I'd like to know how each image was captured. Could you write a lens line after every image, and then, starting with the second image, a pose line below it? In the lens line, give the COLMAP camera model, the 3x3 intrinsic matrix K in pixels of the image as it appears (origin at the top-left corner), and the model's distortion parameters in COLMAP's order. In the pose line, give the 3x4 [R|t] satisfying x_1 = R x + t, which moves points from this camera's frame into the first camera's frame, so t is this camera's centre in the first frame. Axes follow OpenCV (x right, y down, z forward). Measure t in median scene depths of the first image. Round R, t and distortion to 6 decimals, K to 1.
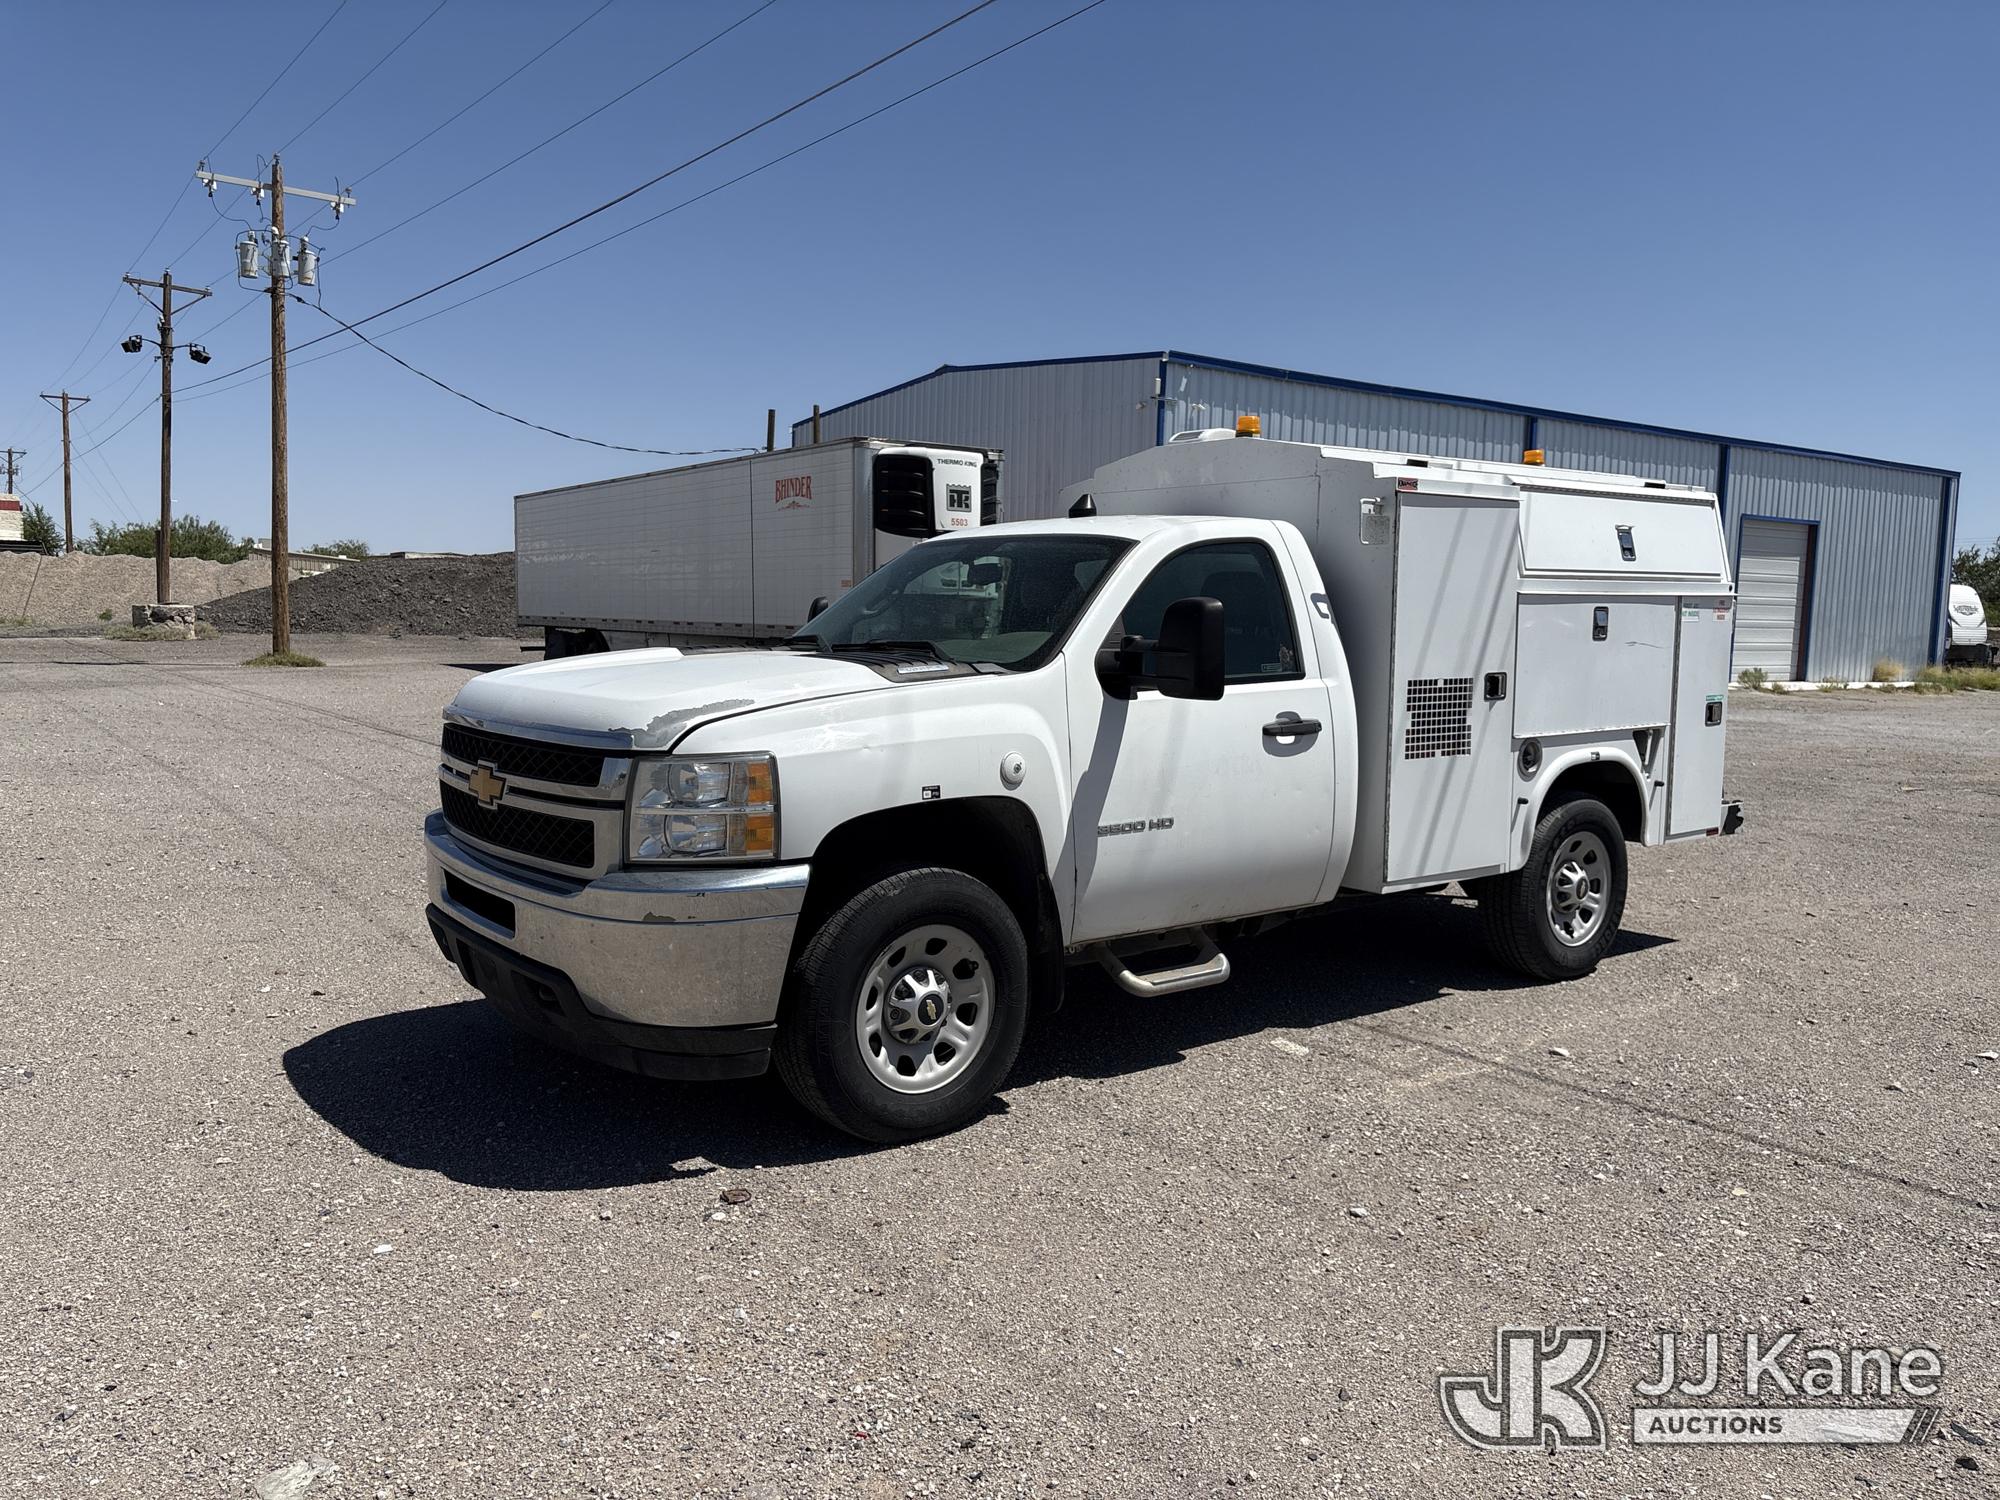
lens RADIAL K [[1576.0, 0, 986.2], [0, 1576.0, 744.3], [0, 0, 1]] dist [-0.002612, 0.017267]
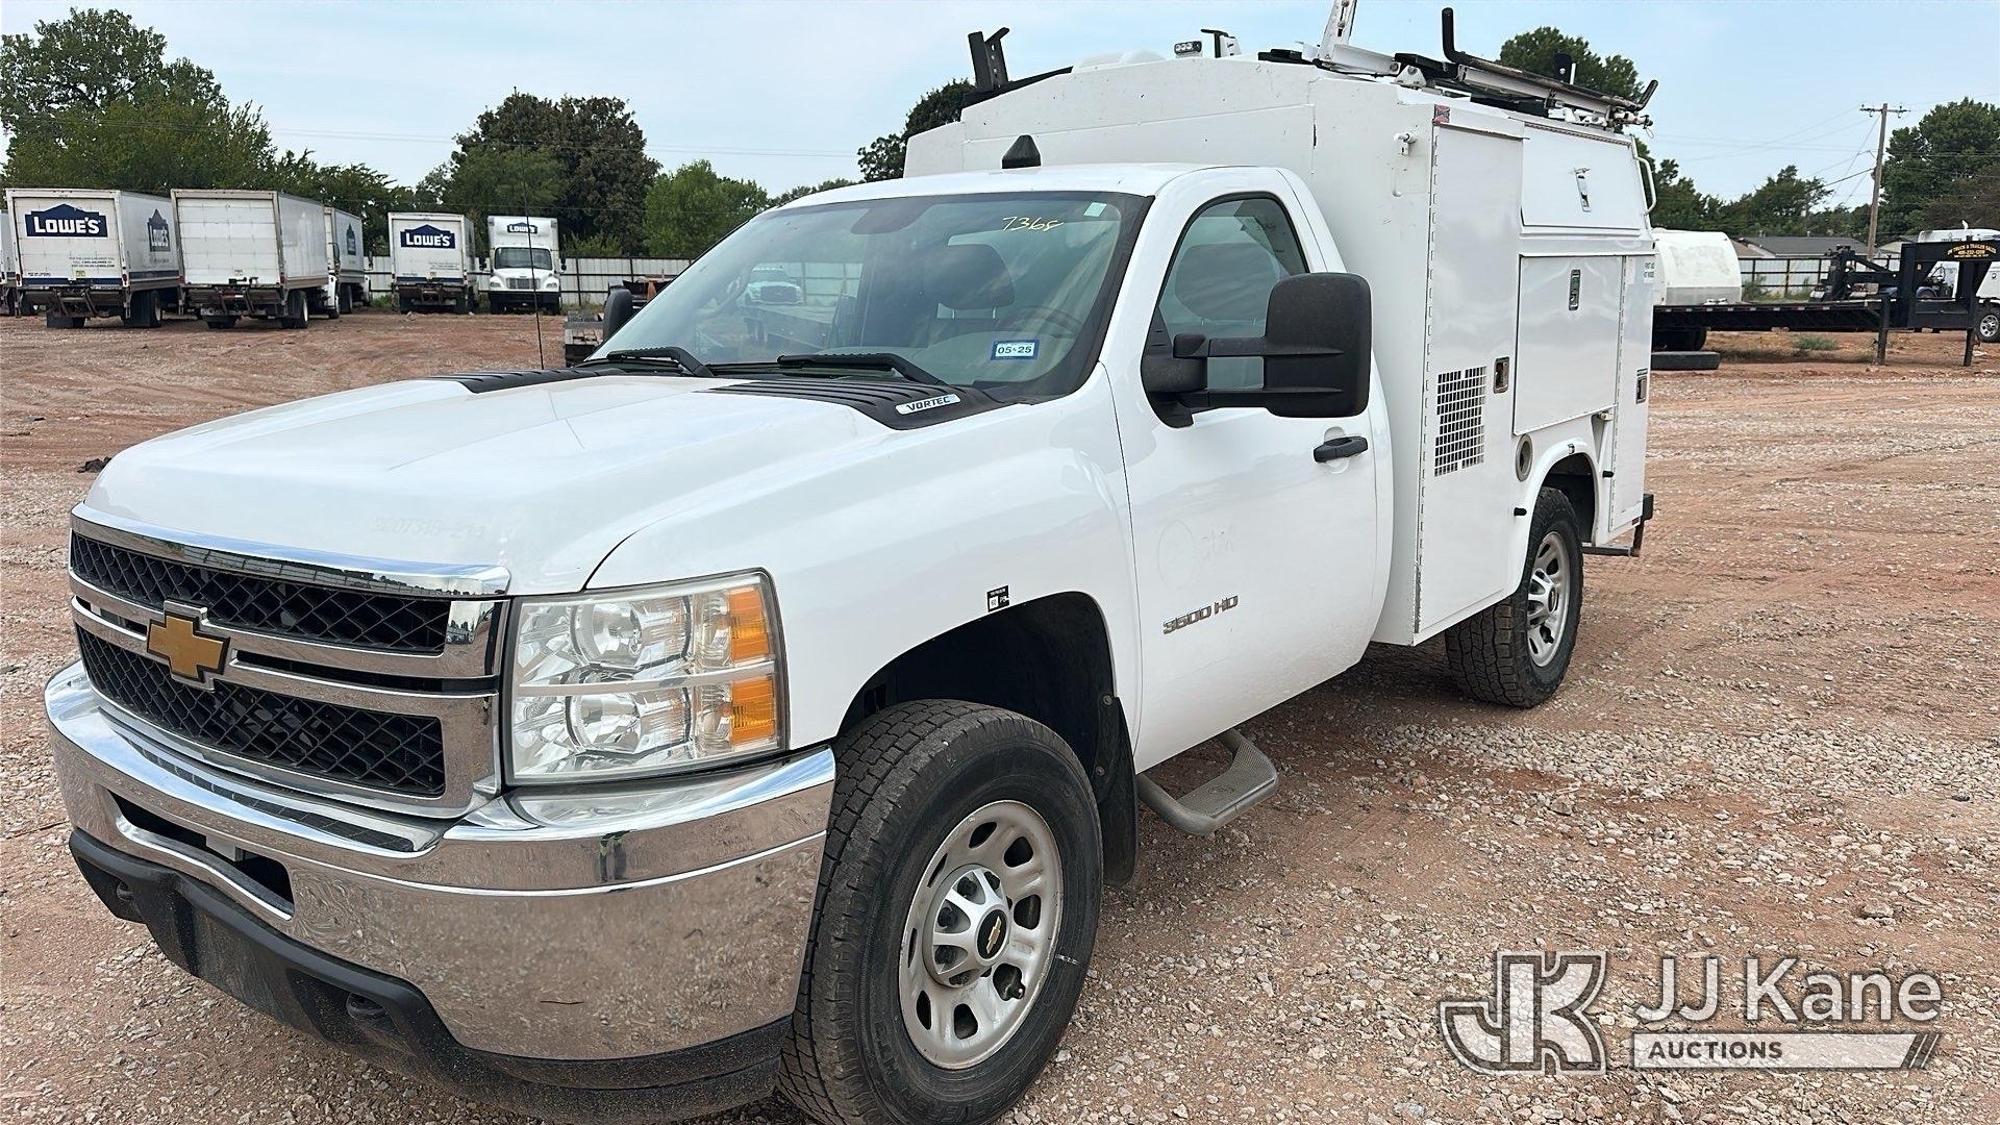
lens RADIAL K [[1534.0, 0, 988.3], [0, 1534.0, 567.0], [0, 0, 1]] dist [0.000772, -0.011194]
pose [[0.960237, -0.079660, 0.267581, -0.179522], [0.051823, 0.992630, 0.109541, -0.046657], [-0.274335, -0.091319, 0.957289, 0.379251]]
